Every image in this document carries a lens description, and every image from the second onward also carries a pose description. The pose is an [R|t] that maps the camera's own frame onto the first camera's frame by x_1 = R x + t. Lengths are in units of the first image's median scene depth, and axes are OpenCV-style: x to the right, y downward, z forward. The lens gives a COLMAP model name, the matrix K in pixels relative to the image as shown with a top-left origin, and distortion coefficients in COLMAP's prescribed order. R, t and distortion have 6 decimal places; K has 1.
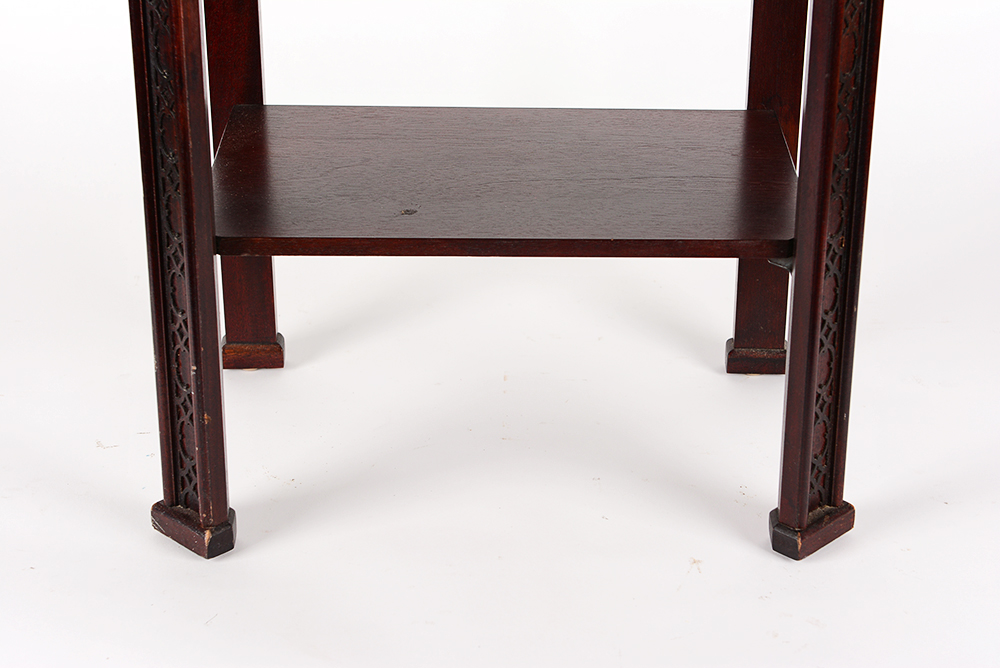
lens RADIAL K [[2026.5, 0, 500.0], [0, 2026.5, 334.0], [0, 0, 1]] dist [0.075854, 0.191573]
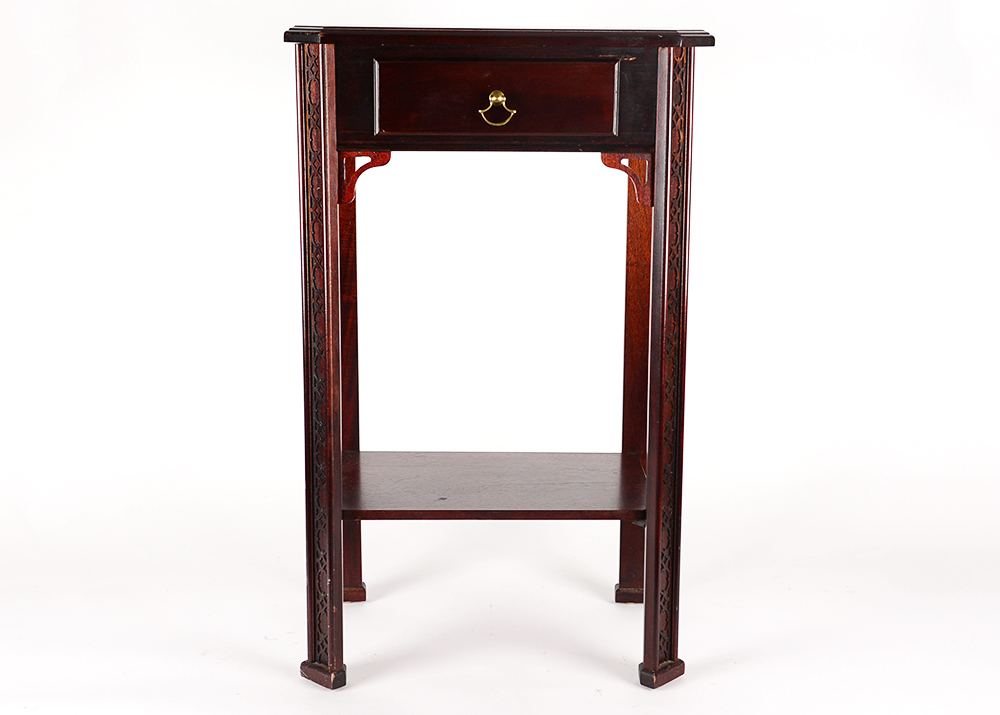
lens RADIAL K [[1410.2, 0, 500.0], [0, 1410.2, 357.5], [0, 0, 1]] dist [-0.042068, -0.020163]
pose [[0.999730, -0.003512, 0.022979, -0.021170], [0.008480, 0.975504, -0.219816, 0.099801], [-0.021644, 0.219952, 0.975271, -0.309049]]
